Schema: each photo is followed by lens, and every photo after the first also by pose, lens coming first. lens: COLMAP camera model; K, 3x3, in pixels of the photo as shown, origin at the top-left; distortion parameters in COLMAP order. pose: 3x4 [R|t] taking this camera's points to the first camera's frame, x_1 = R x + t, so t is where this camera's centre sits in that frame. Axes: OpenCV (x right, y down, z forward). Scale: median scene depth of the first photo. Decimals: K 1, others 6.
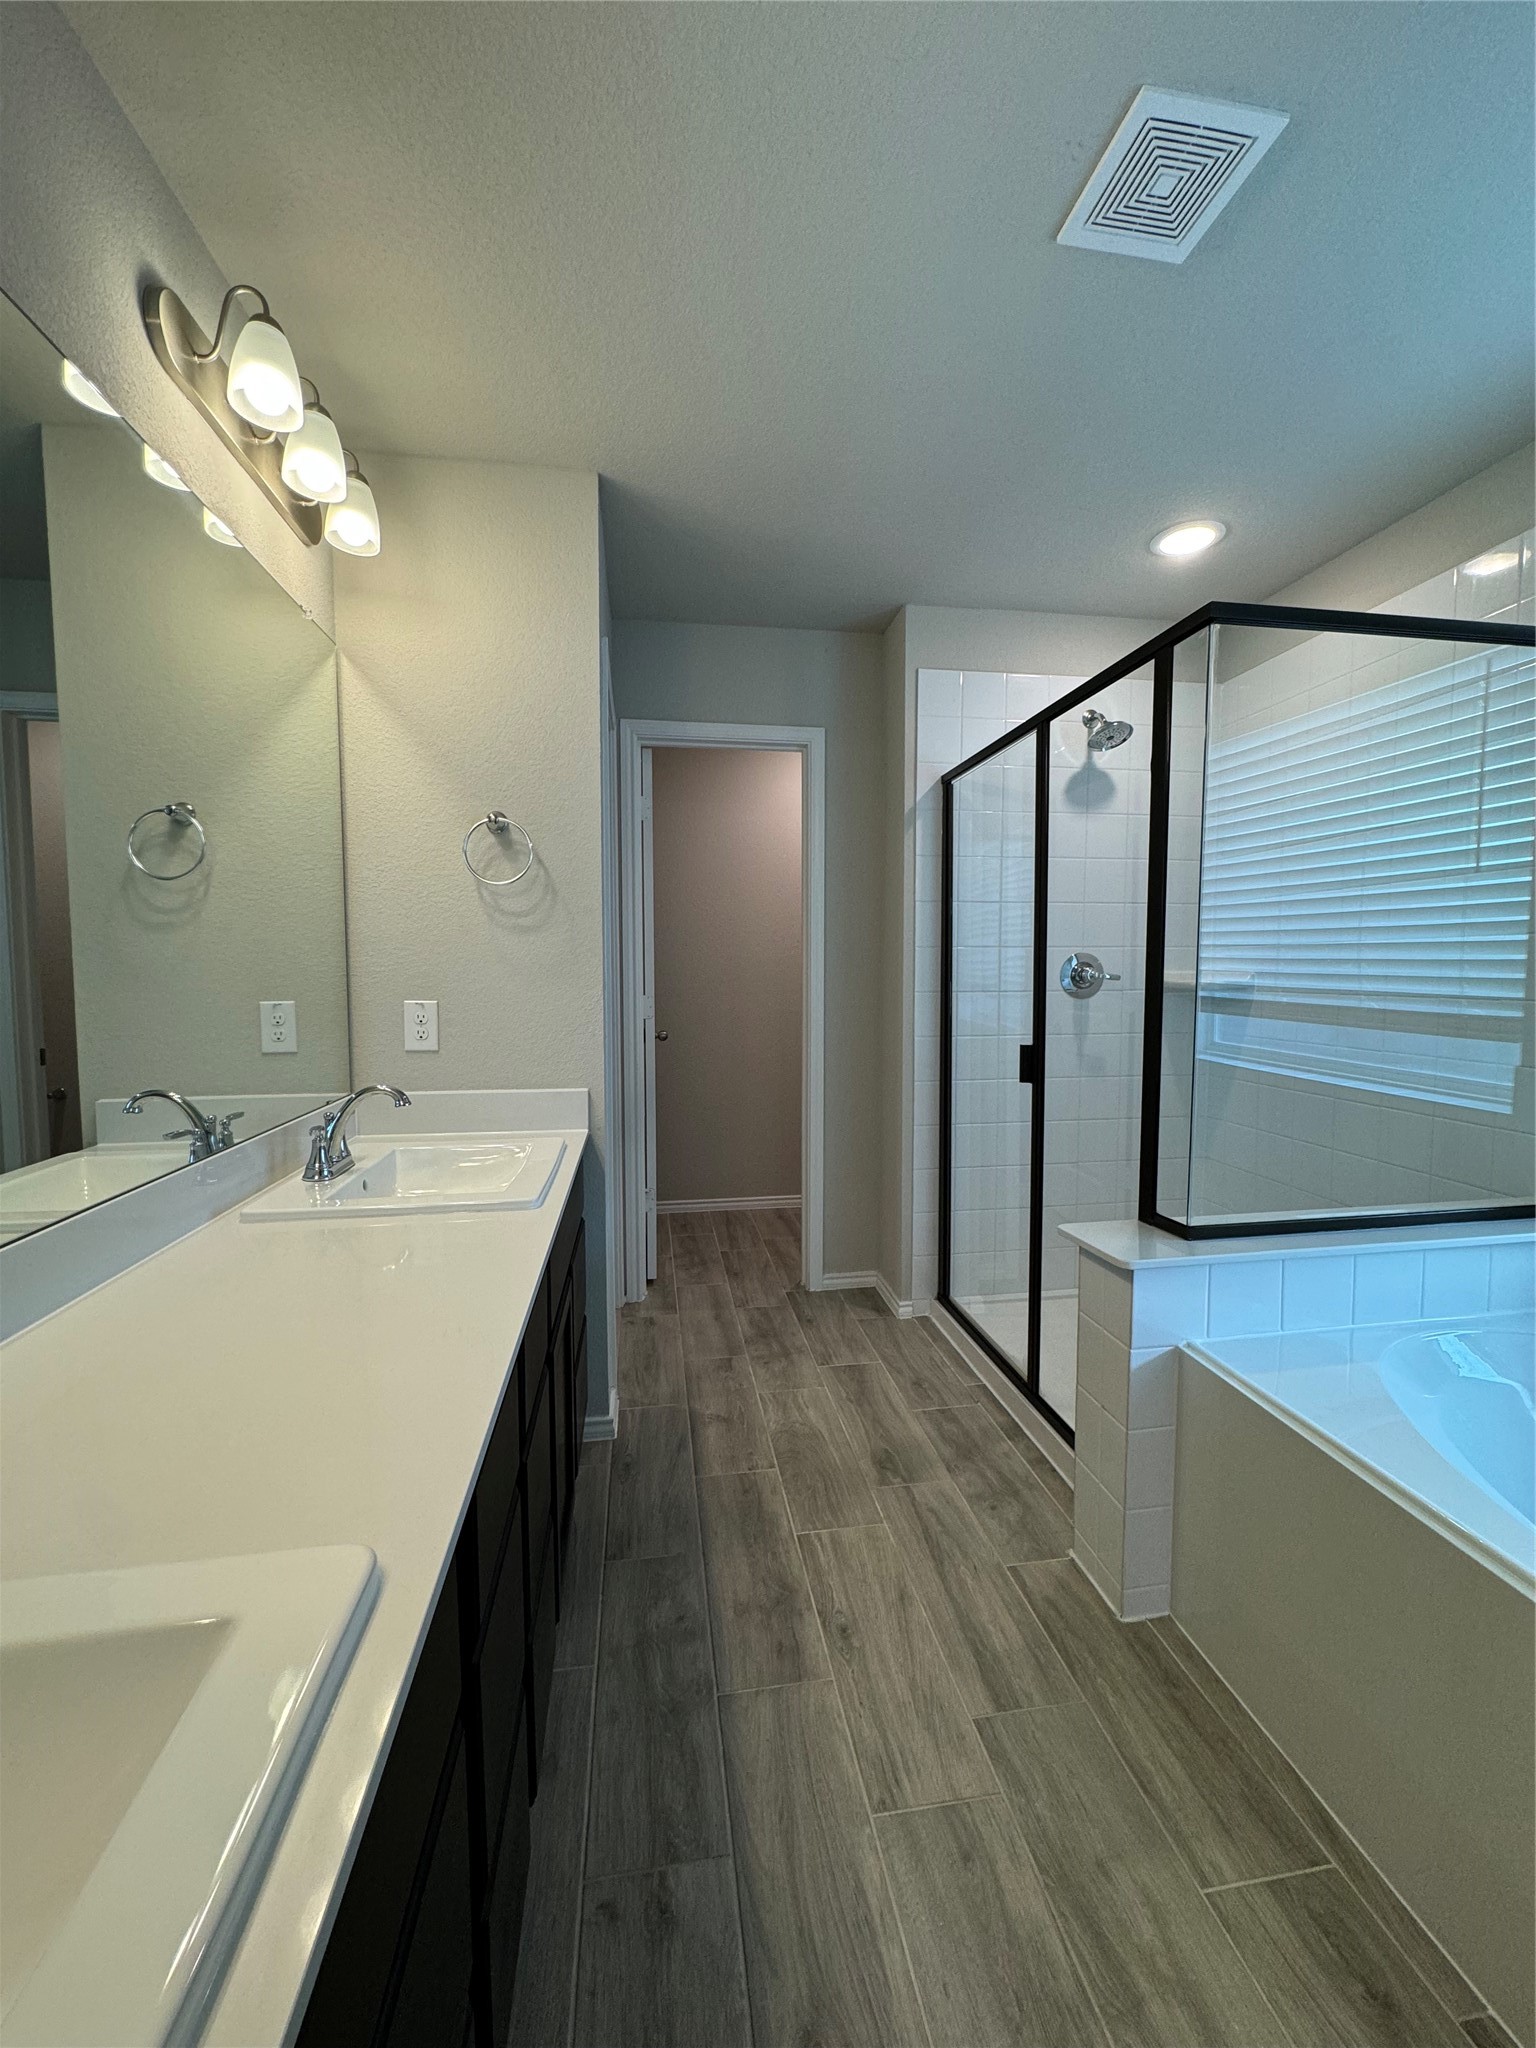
lens RADIAL K [[815.8, 0, 773.2], [0, 815.8, 1023.2], [0, 0, 1]] dist [-0.000650, -0.000205]
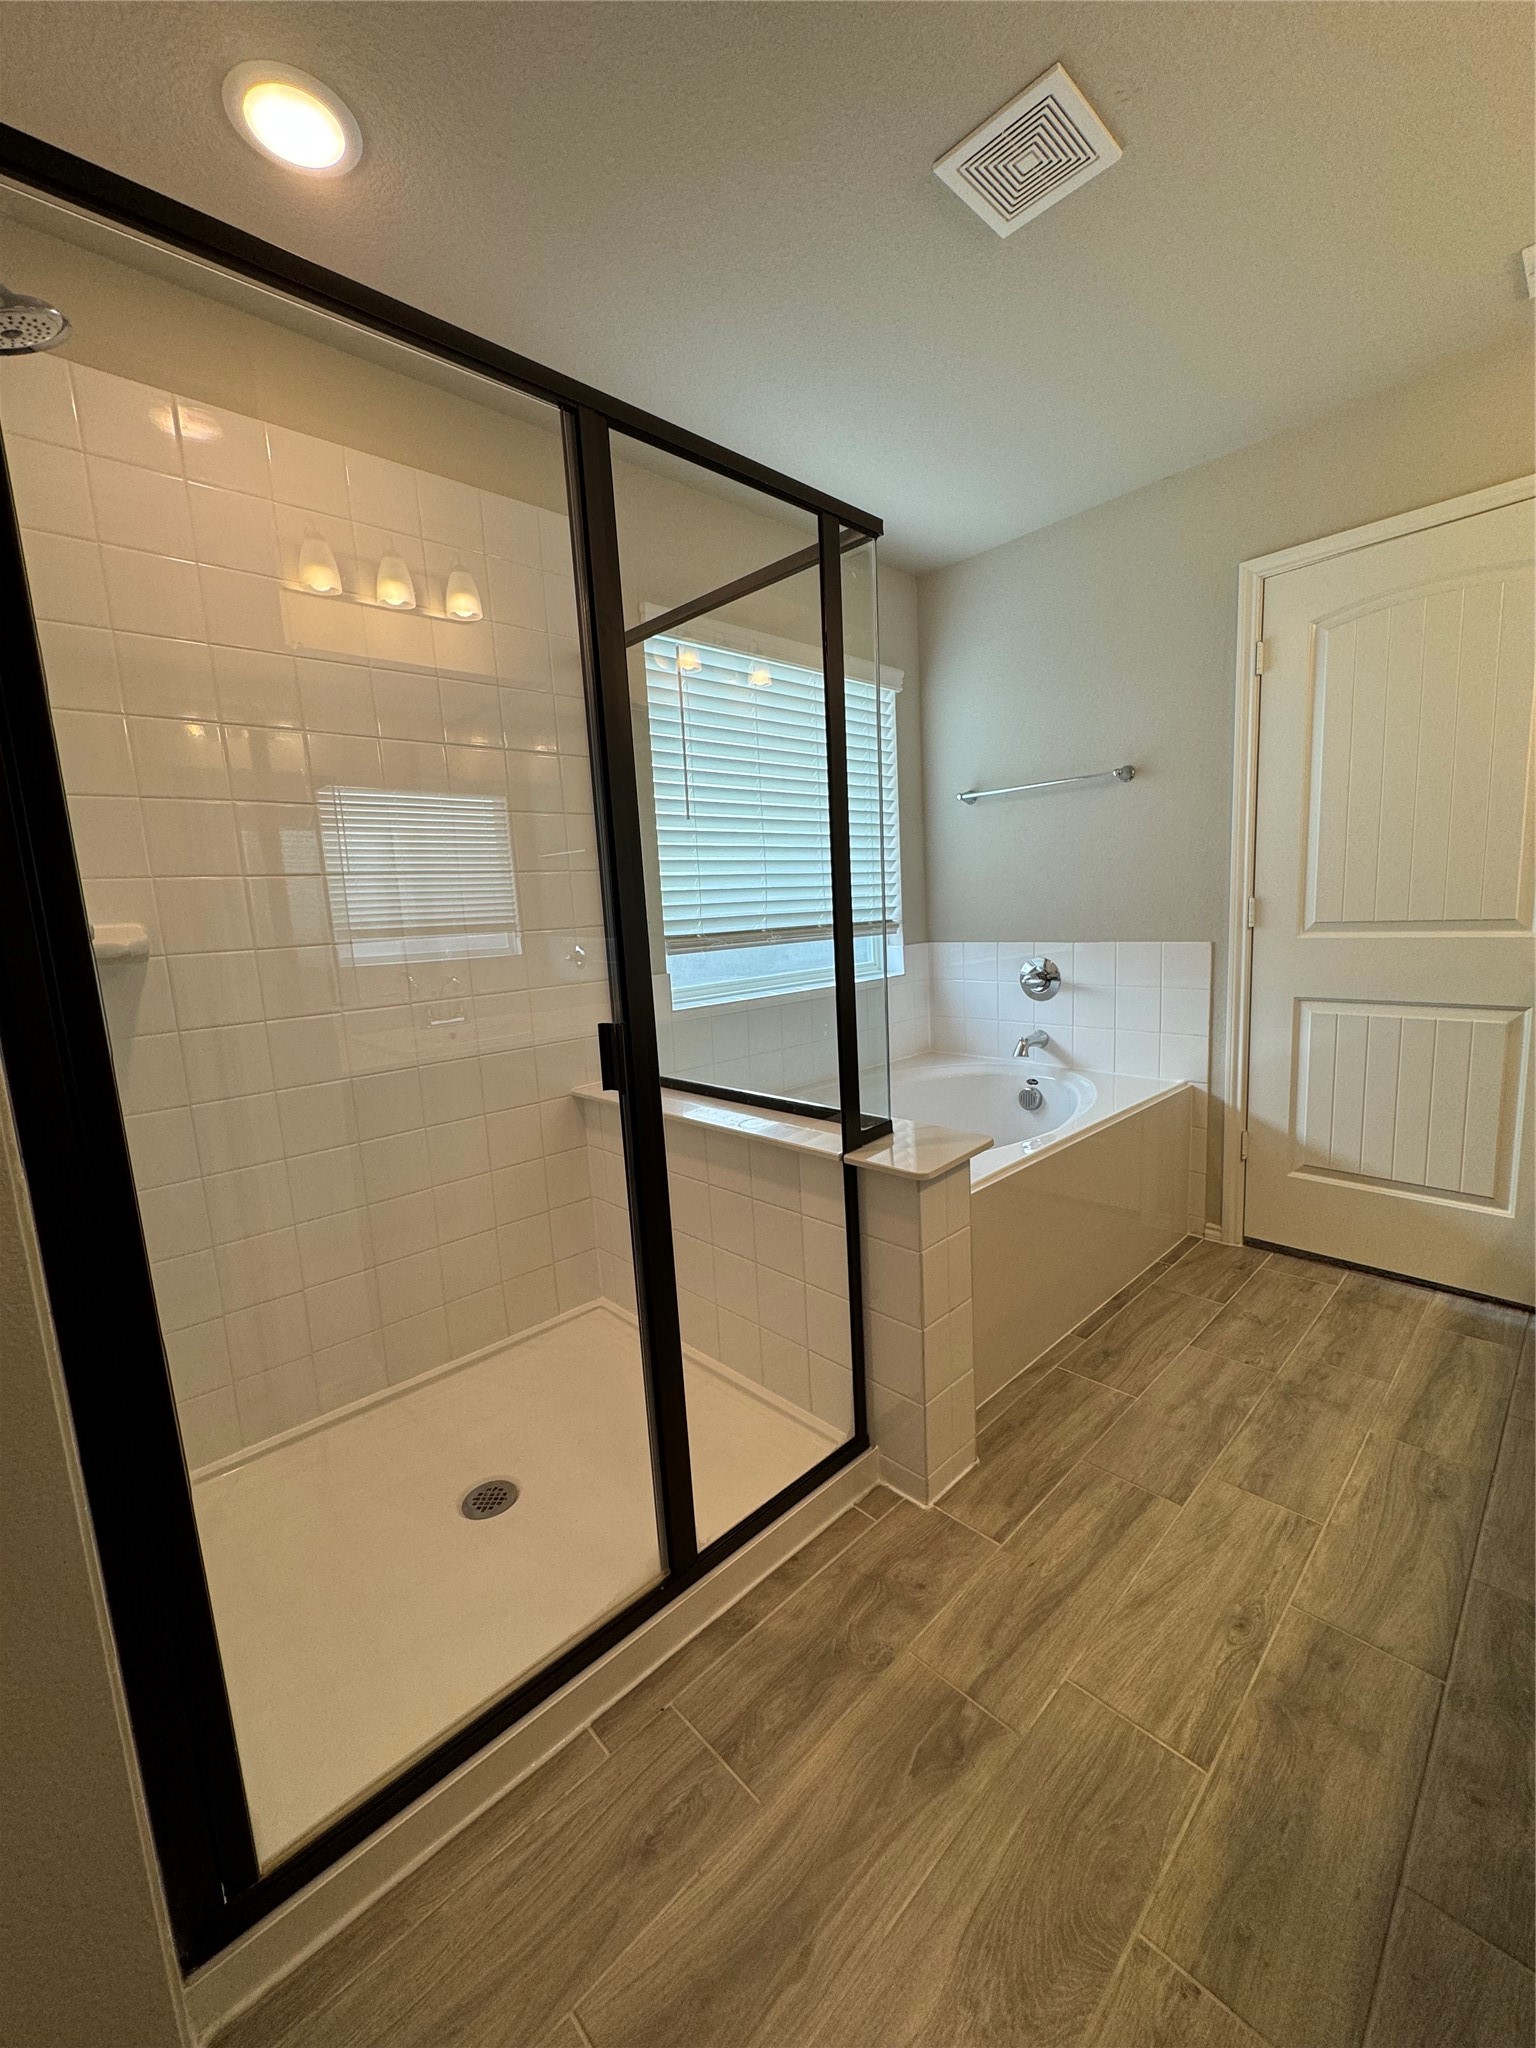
lens RADIAL K [[815.8, 0, 767.2], [0, 815.8, 1022.2], [0, 0, 1]] dist [-0.000650, -0.000205]
pose [[-0.568256, -0.084077, 0.818545, -0.265373], [0.108228, 0.978487, 0.175640, -0.085217], [-0.815703, 0.188398, -0.546931, 1.655276]]
